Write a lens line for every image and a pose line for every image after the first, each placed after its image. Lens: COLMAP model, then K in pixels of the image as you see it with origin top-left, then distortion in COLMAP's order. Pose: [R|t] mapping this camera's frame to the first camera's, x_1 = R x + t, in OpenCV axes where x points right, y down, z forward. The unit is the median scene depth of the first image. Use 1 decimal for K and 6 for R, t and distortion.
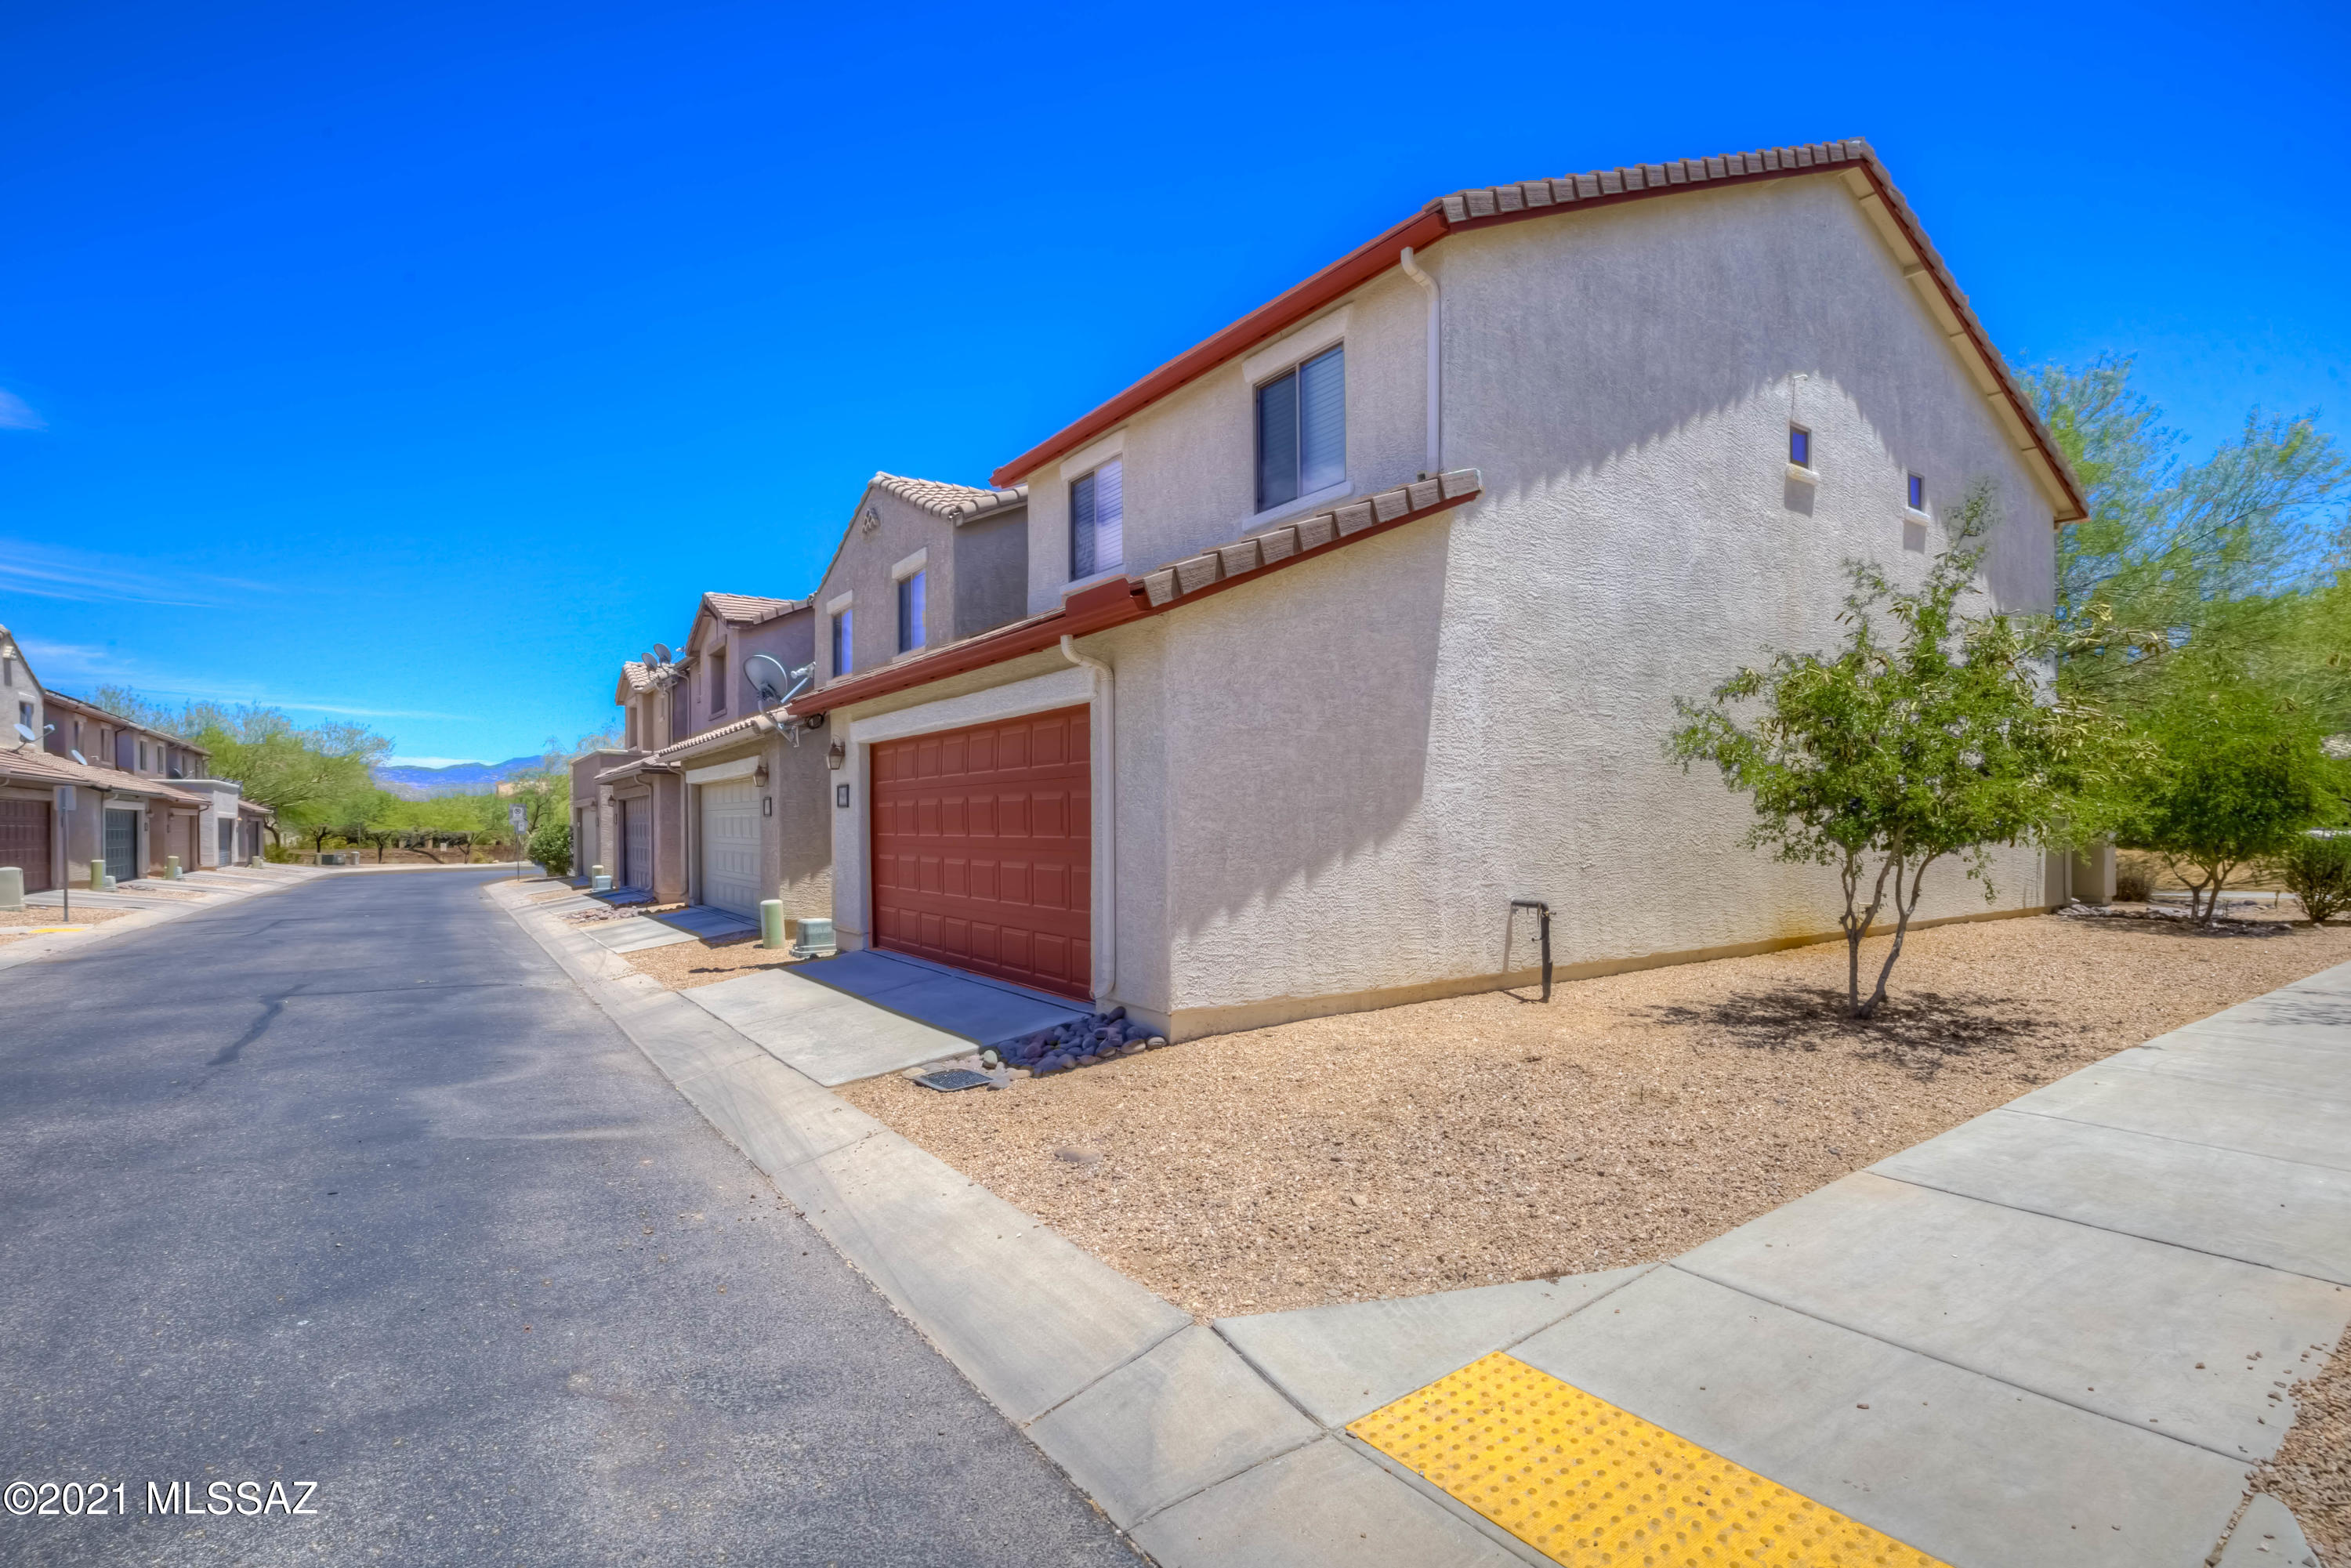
lens RADIAL K [[1241.3, 0, 1175.5], [0, 1241.3, 784.0], [0, 0, 1]] dist [-0.052424, 0.031140]
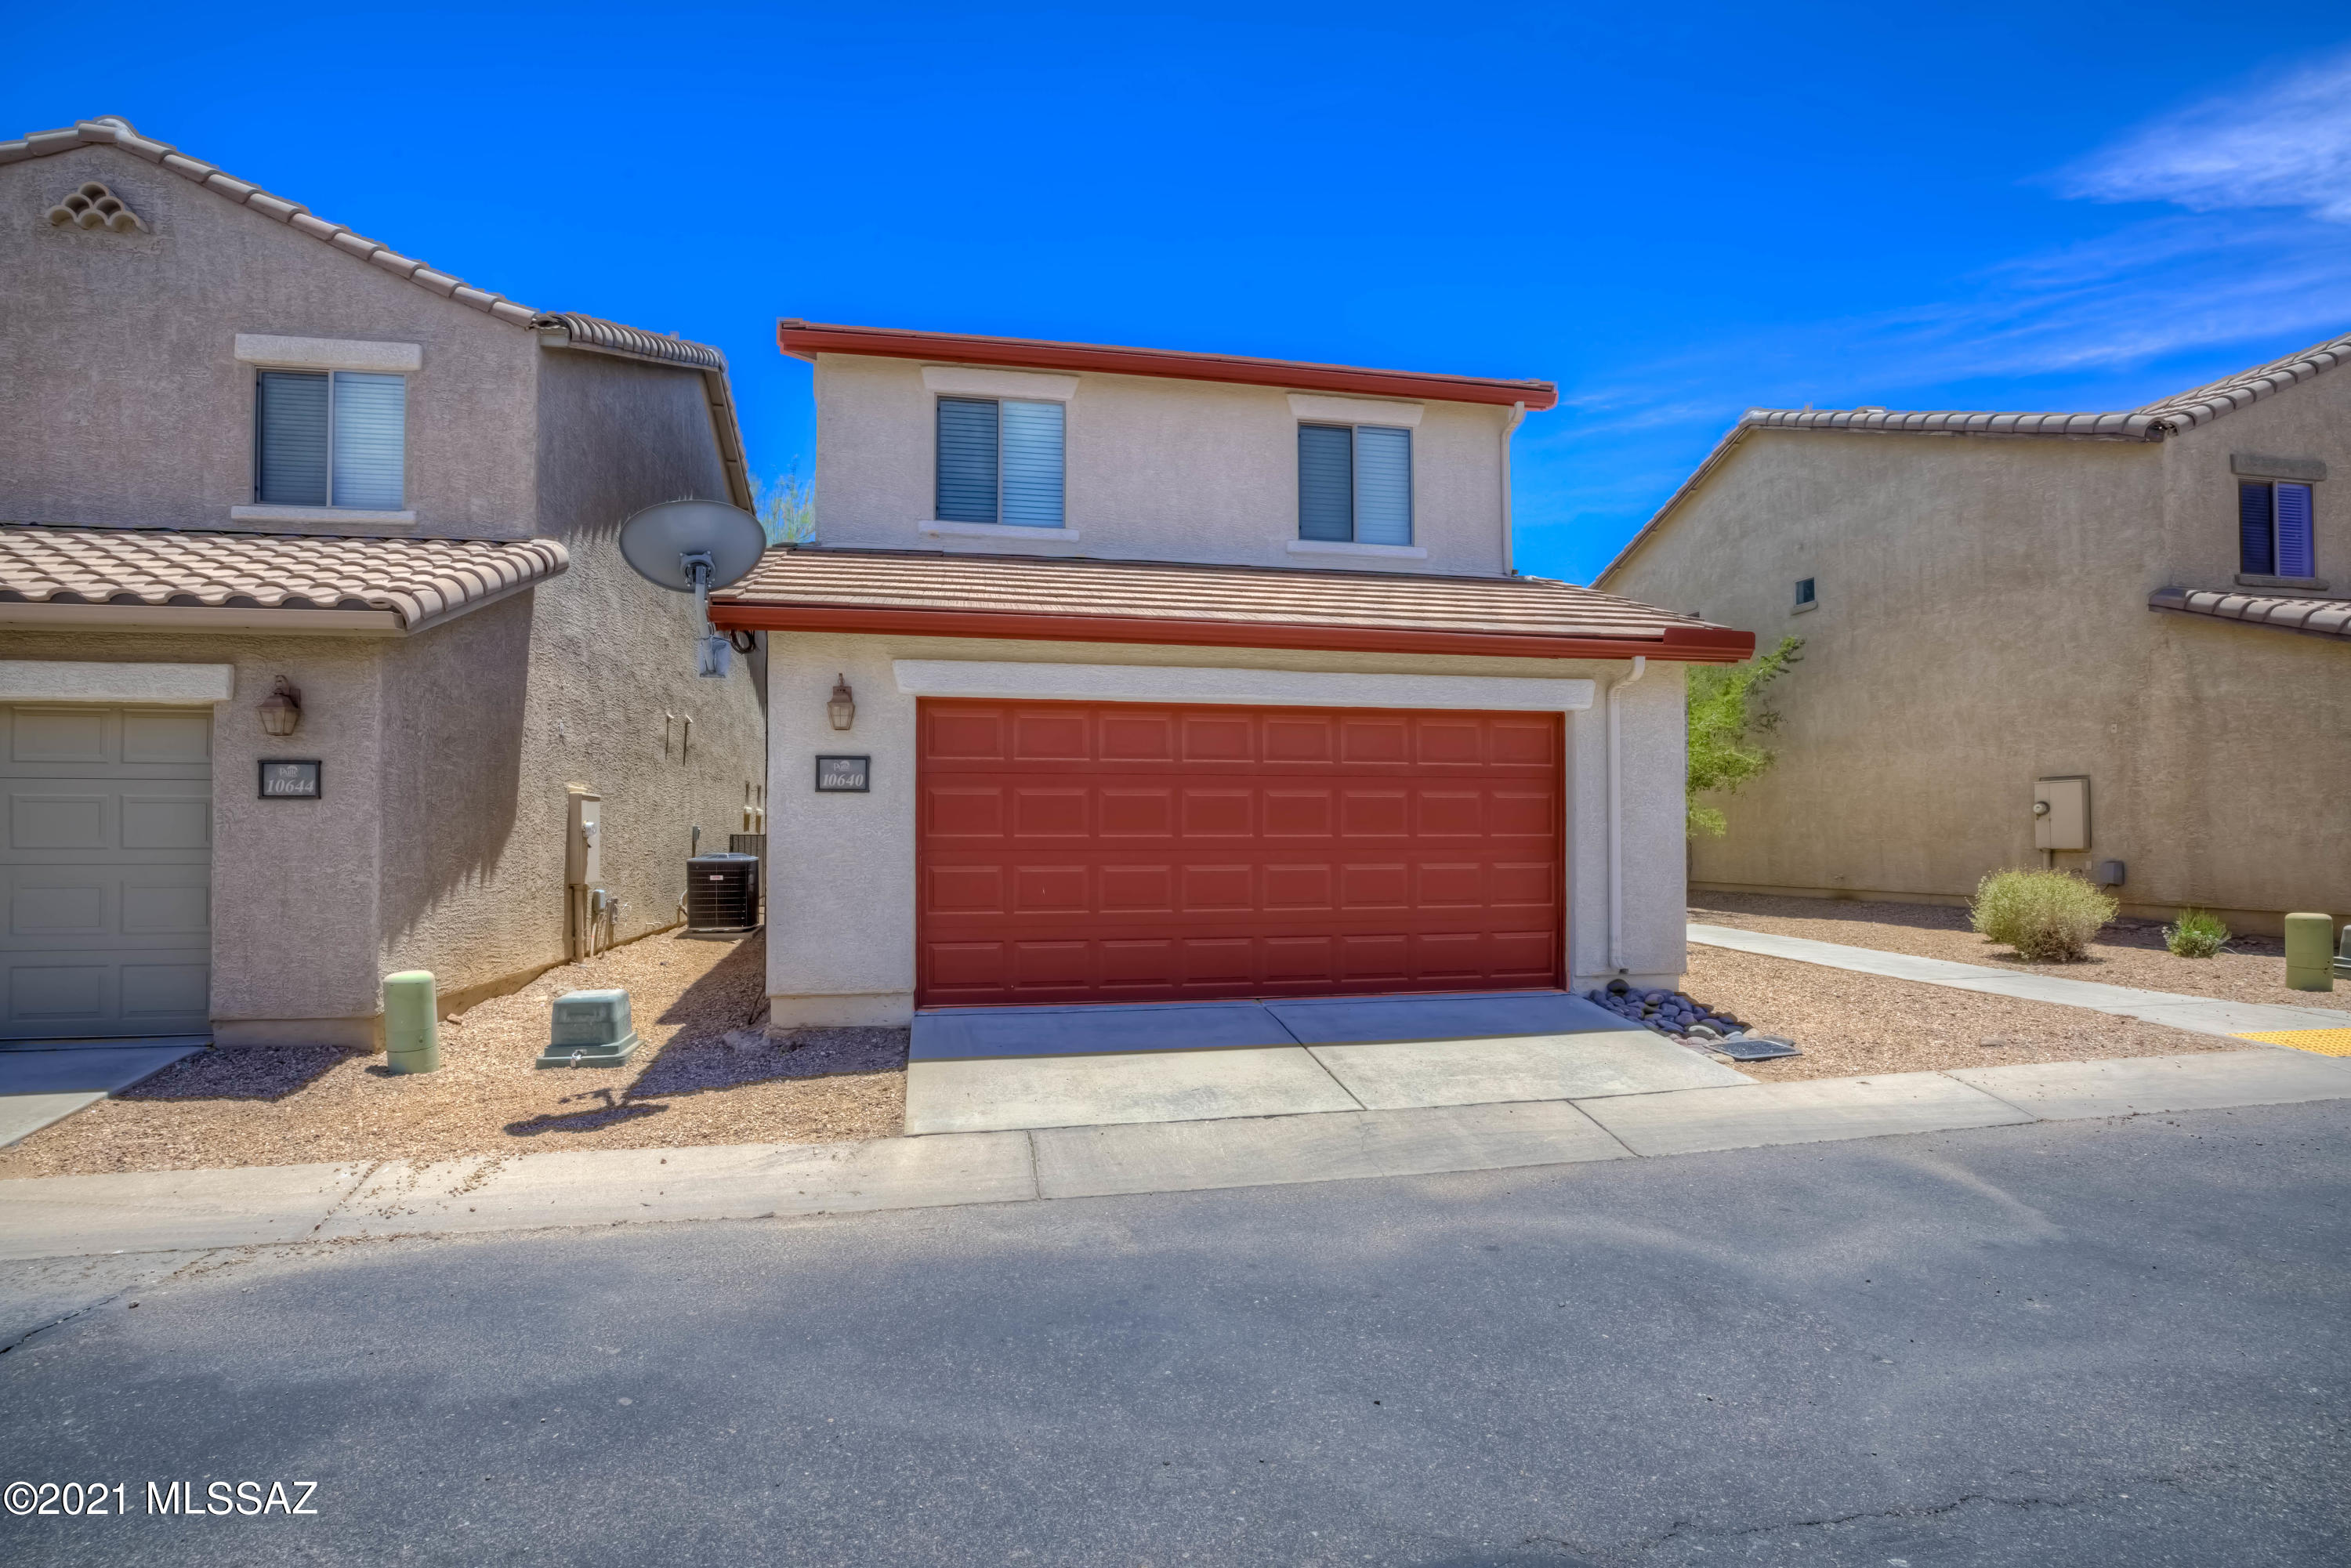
lens RADIAL K [[1073.8, 0, 1168.5], [0, 1073.8, 810.0], [0, 0, 1]] dist [-0.051189, 0.018099]
pose [[0.339356, 0.027035, 0.940269, -0.843274], [-0.030679, 0.999373, -0.017662, 0.037909], [-0.940158, -0.022853, 0.339973, 0.782702]]
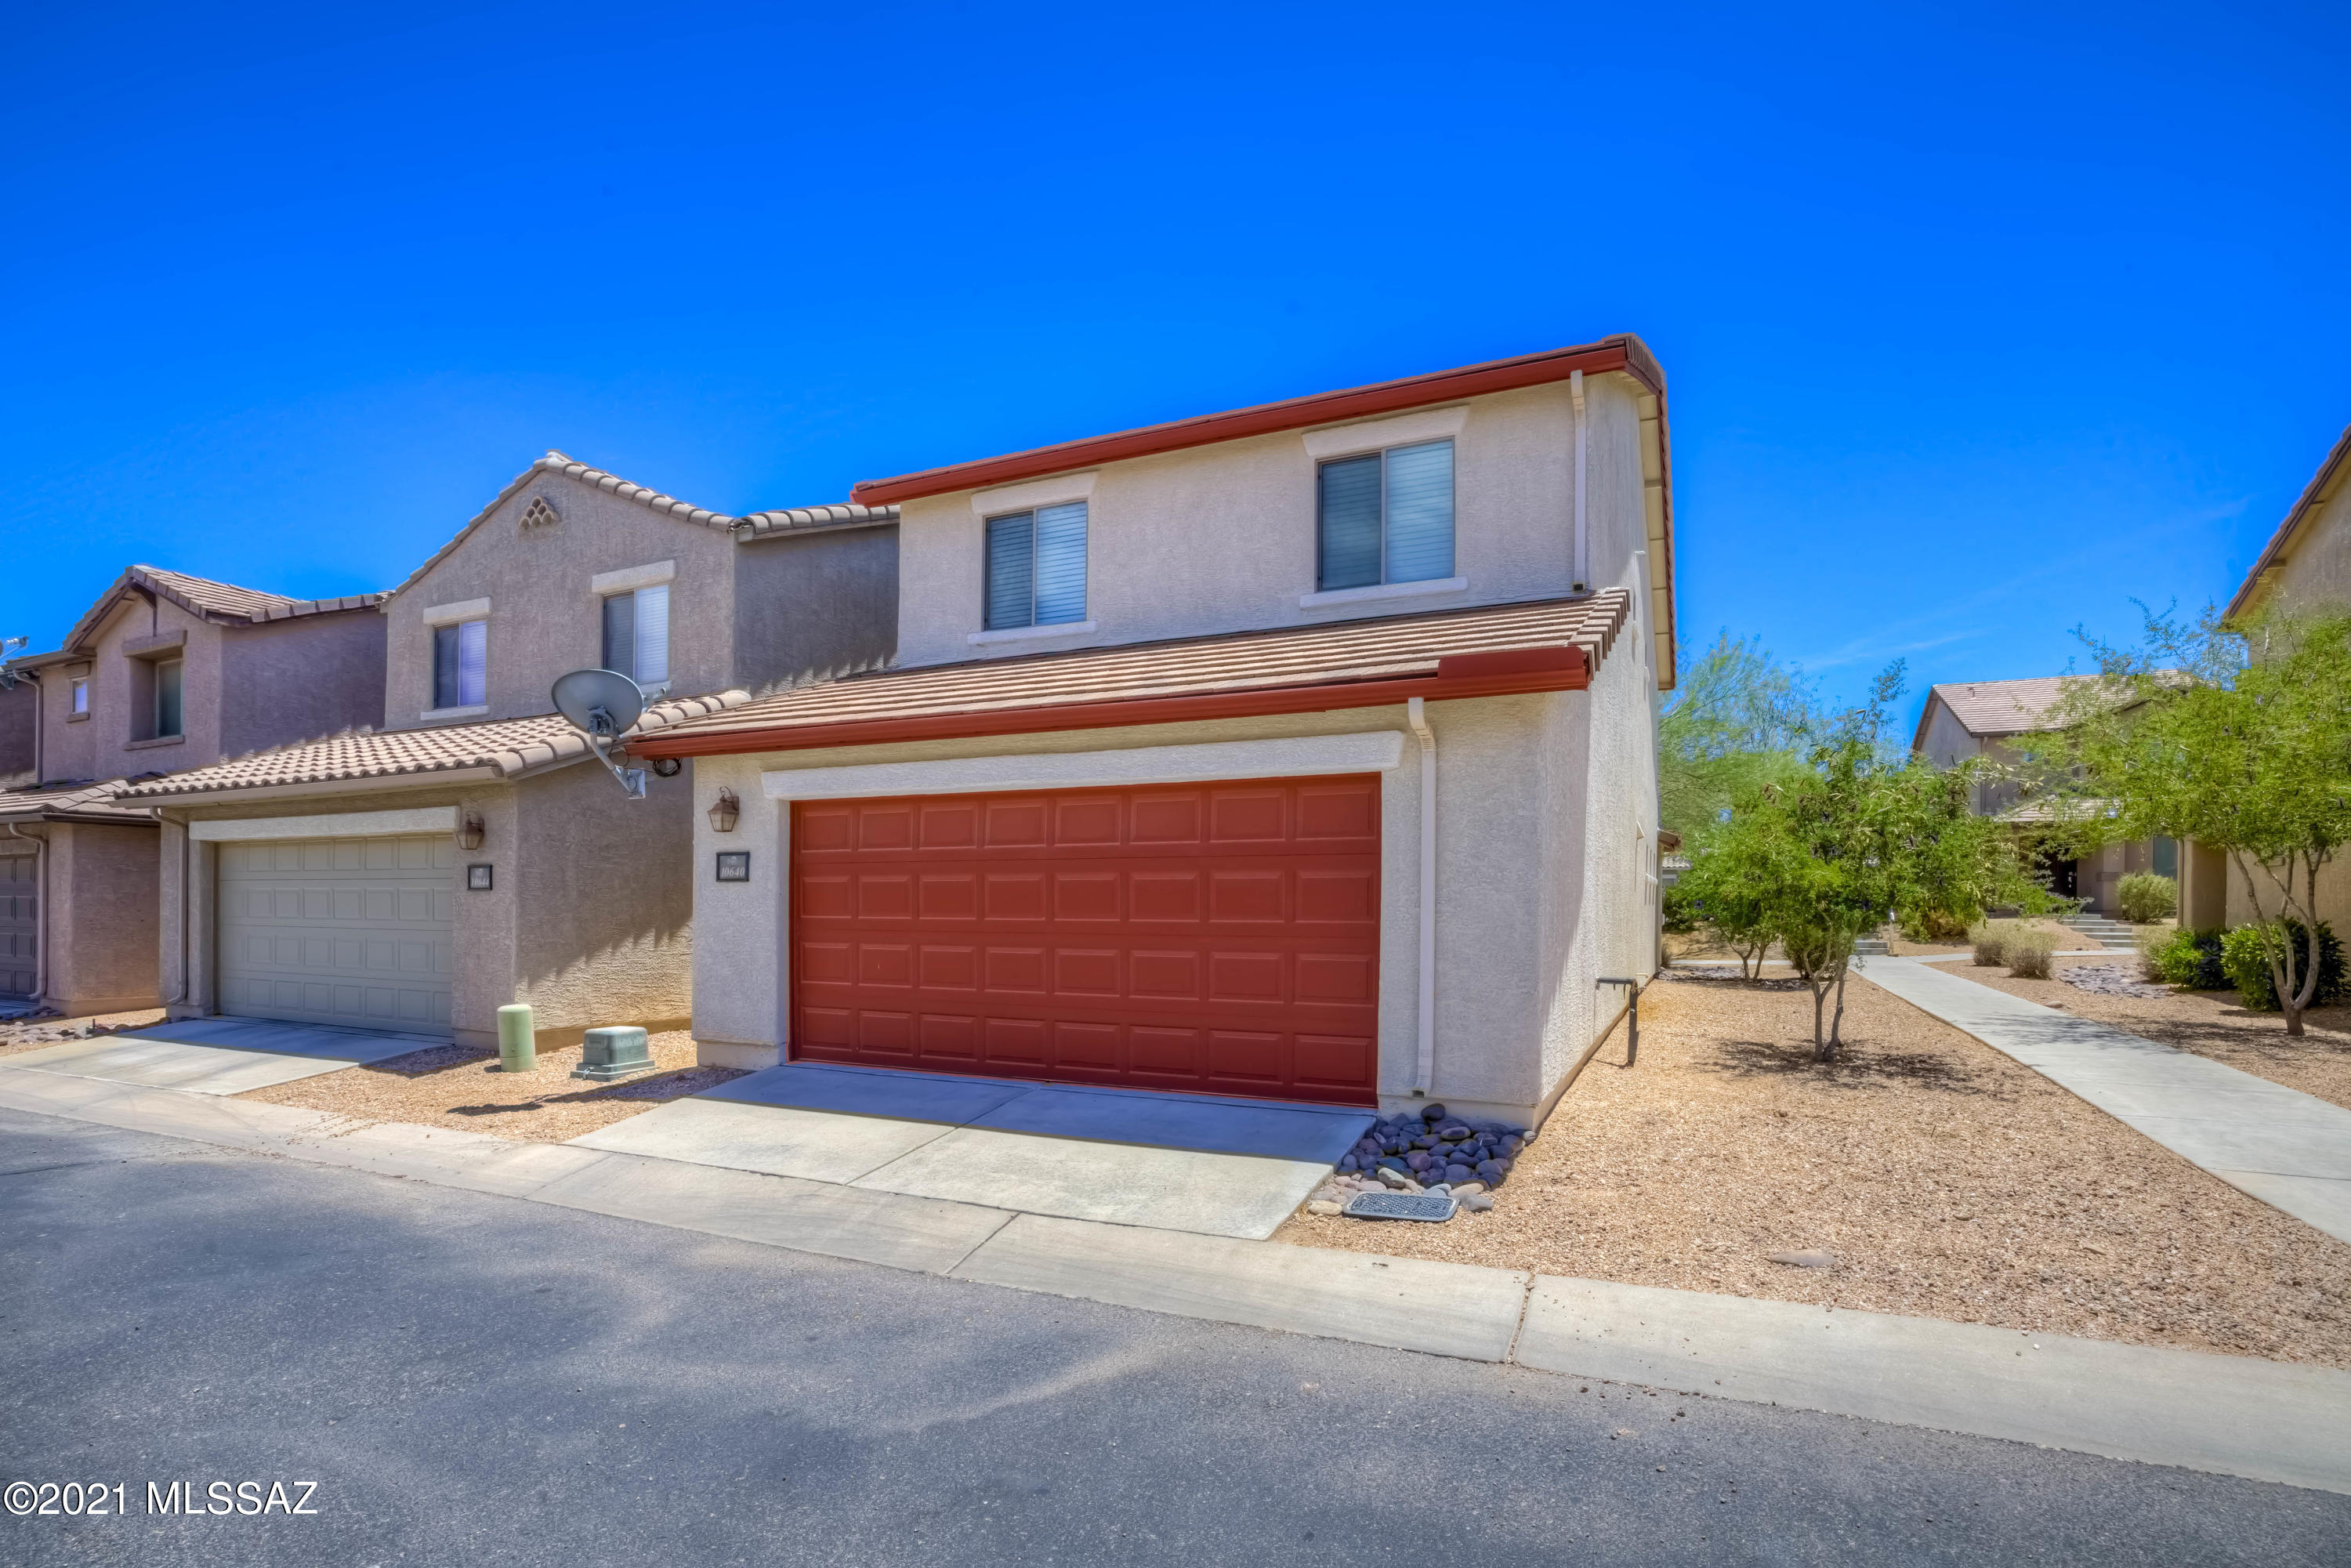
lens RADIAL K [[1132.3, 0, 1235.7], [0, 1132.3, 884.7], [0, 0, 1]] dist [-0.029544, 0.000822]
pose [[0.822791, 0.019130, 0.568022, -0.490711], [-0.026163, 0.999649, 0.004230, 0.011819], [-0.567742, -0.018342, 0.823002, 0.293976]]
